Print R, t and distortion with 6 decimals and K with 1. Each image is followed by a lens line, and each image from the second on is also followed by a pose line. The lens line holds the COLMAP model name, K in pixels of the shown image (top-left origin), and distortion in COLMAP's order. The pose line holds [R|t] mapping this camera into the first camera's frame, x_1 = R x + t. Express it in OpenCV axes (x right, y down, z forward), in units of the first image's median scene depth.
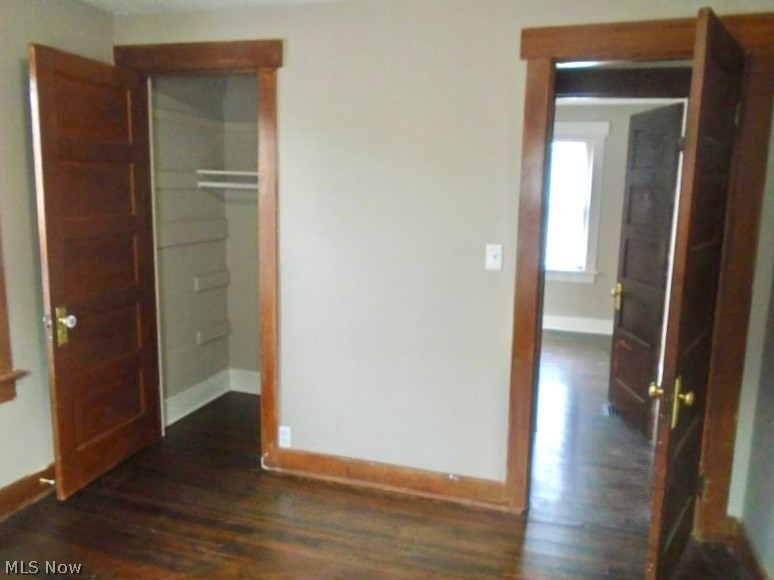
lens RADIAL K [[611.6, 0, 387.5], [0, 611.6, 289.5], [0, 0, 1]] dist [-0.002455, 0.010721]
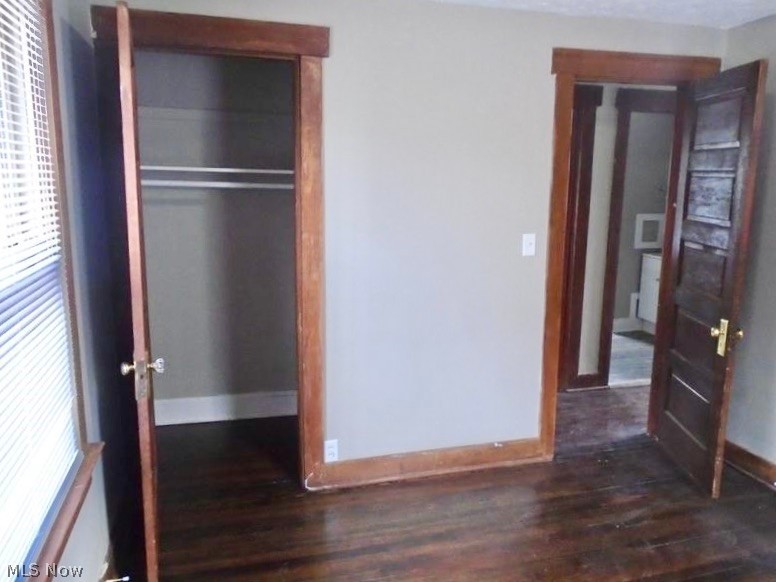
lens RADIAL K [[613.2, 0, 388.3], [0, 613.2, 288.9], [0, 0, 1]] dist [-0.002455, 0.010721]
pose [[0.832265, -0.110450, 0.543264, -0.626956], [0.097447, 0.993841, 0.052769, -0.053071], [-0.545746, 0.009022, 0.837902, 0.168018]]
